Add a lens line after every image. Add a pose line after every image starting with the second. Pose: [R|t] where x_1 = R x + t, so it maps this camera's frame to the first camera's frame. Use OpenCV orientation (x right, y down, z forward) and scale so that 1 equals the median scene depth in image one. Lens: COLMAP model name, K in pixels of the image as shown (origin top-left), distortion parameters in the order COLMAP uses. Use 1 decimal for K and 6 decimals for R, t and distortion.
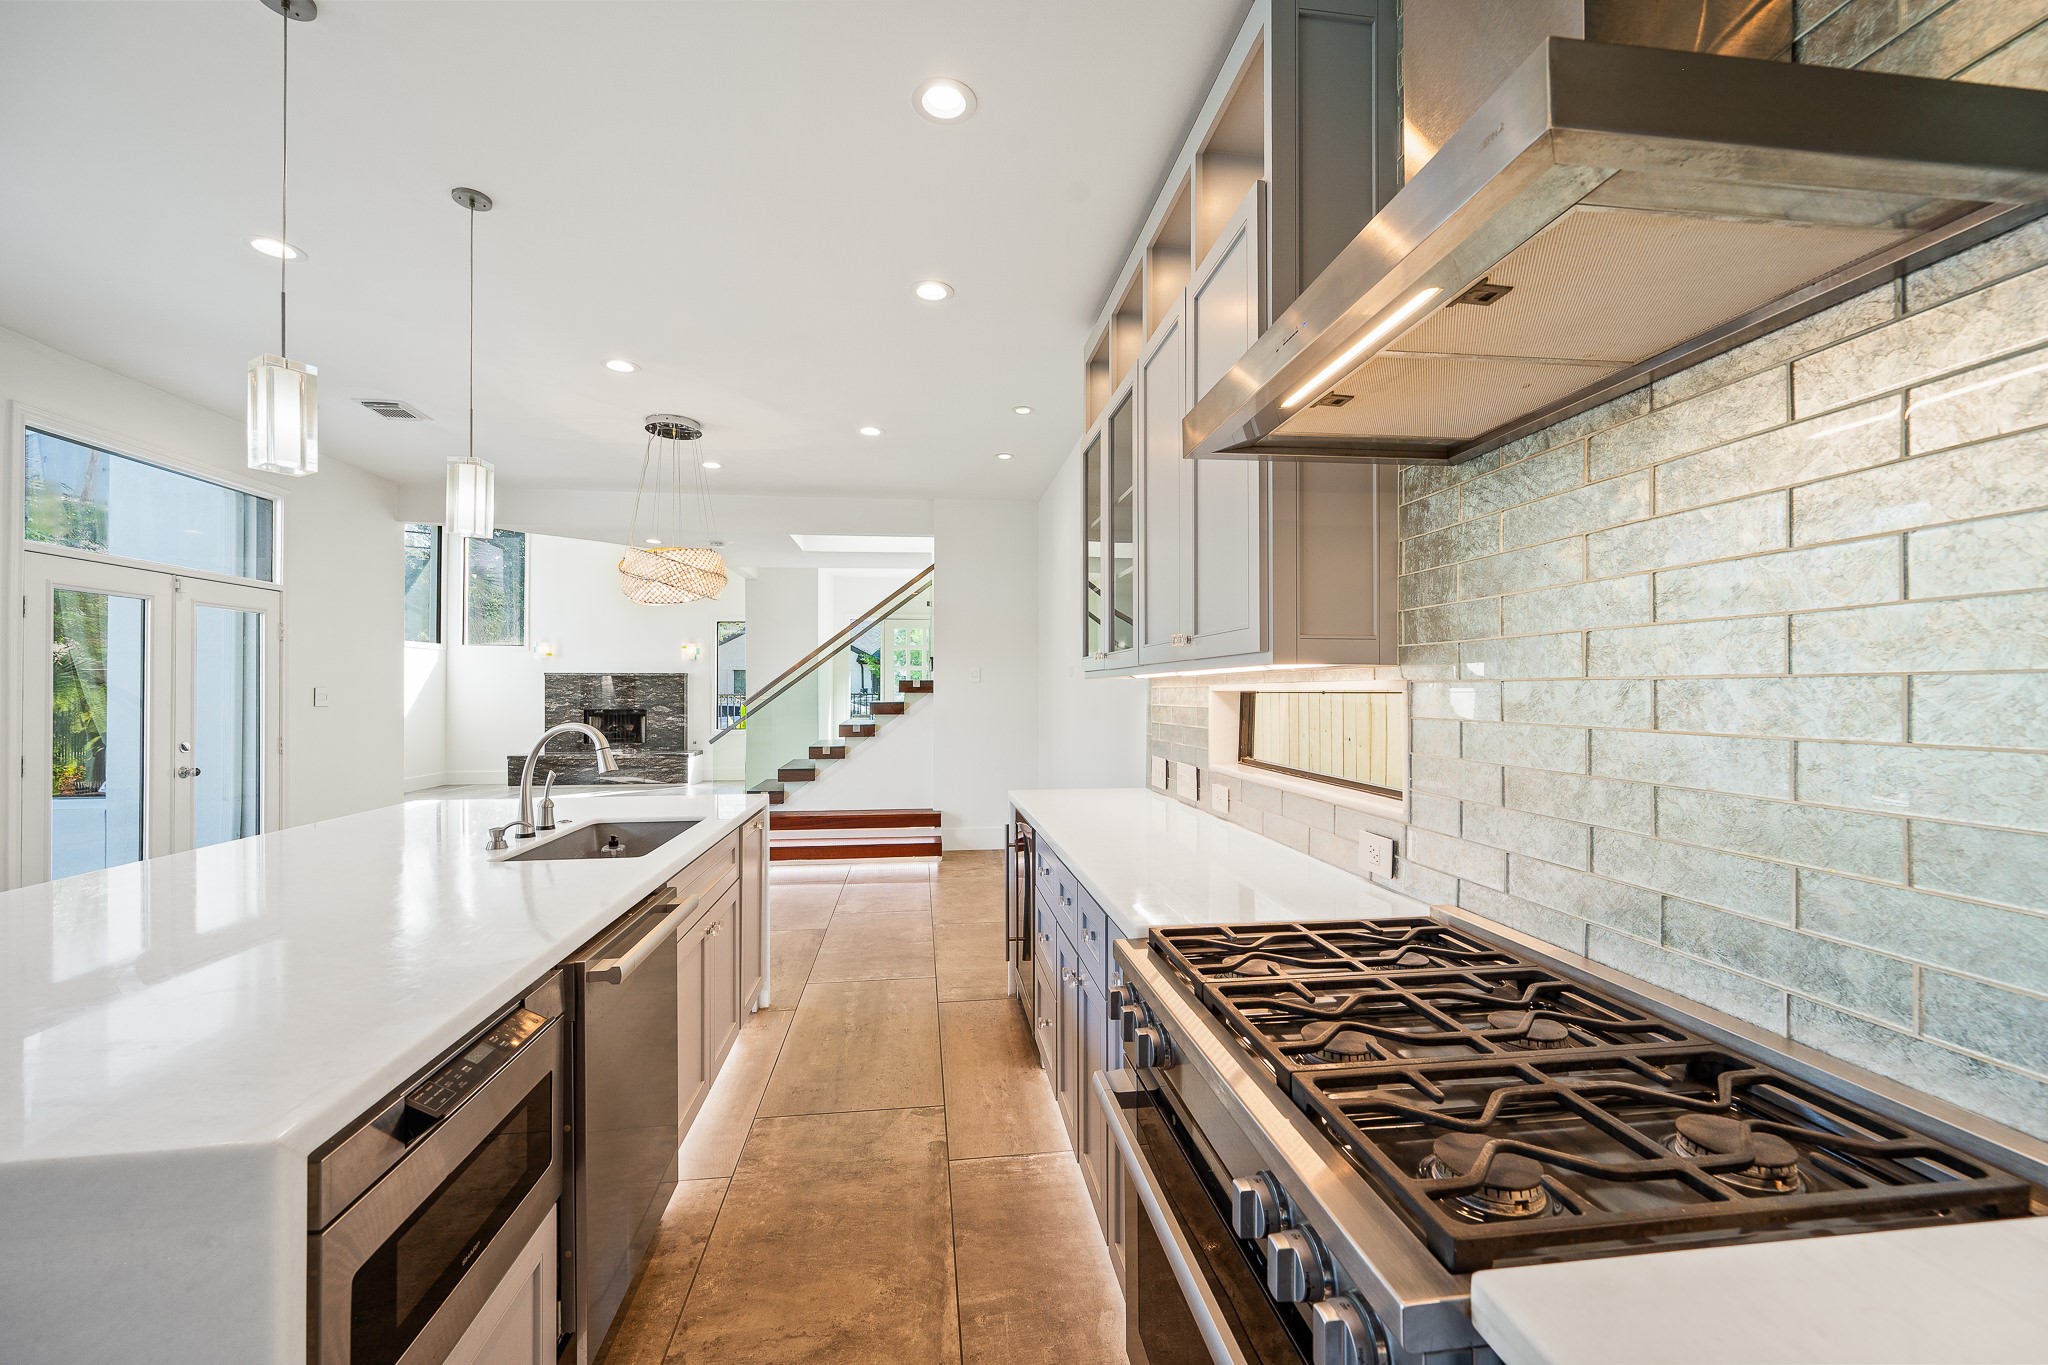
lens RADIAL K [[801.3, 0, 1019.8], [0, 801.3, 686.5], [0, 0, 1]] dist [-0.001936, -0.000199]
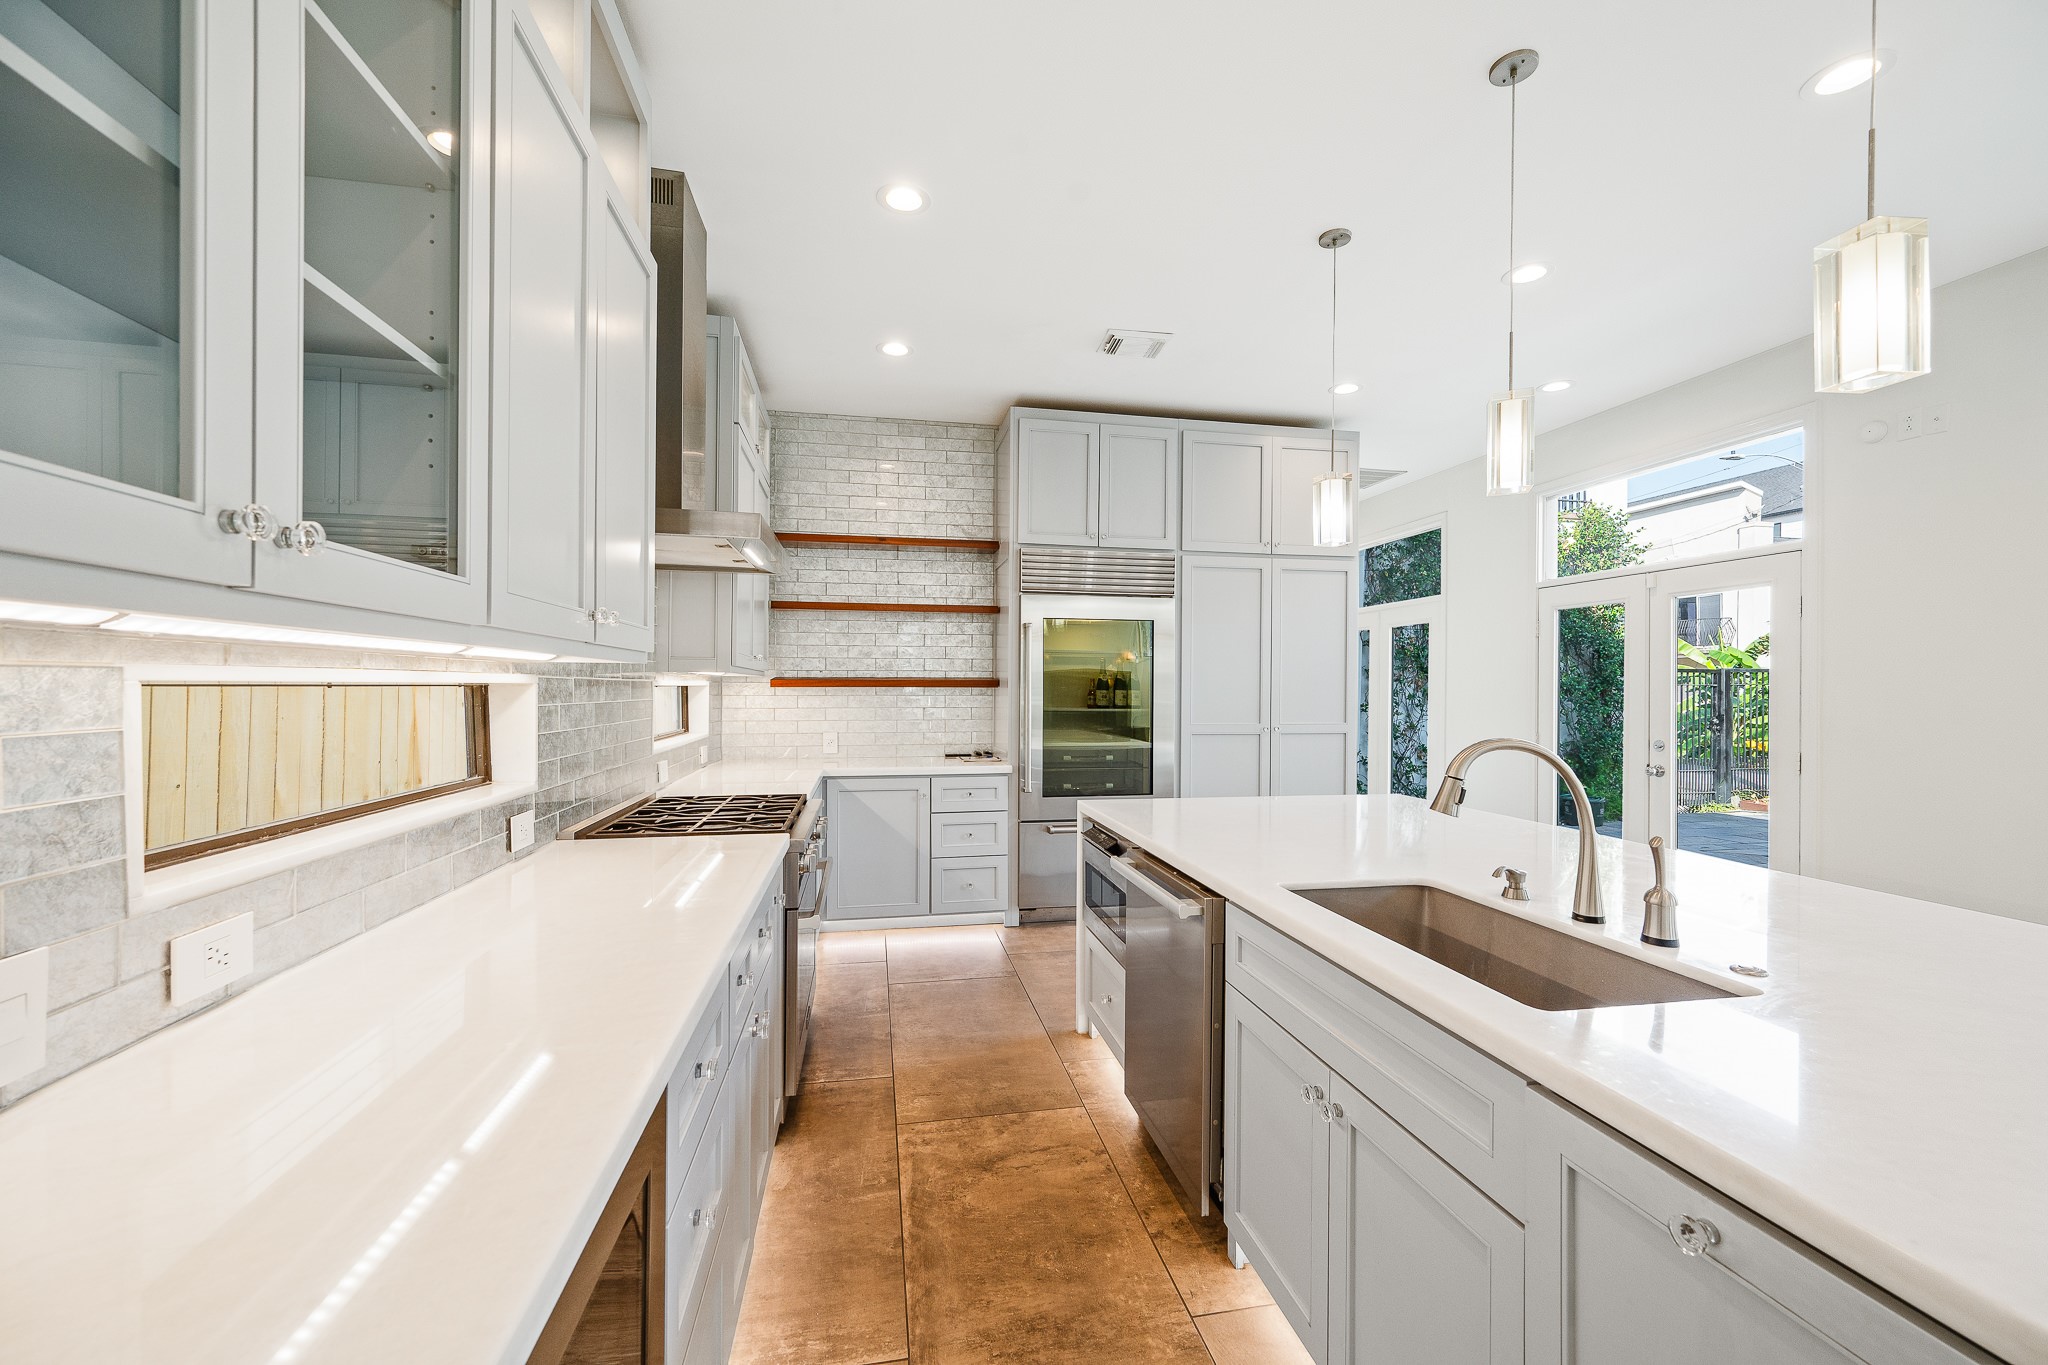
lens RADIAL K [[801.3, 0, 1026.9], [0, 801.3, 685.6], [0, 0, 1]] dist [-0.001936, -0.000199]
pose [[-0.997862, -0.006314, -0.065046, -0.146339], [-0.005712, 0.999939, -0.009425, 0.011967], [0.065102, -0.009034, -0.997838, 1.757832]]
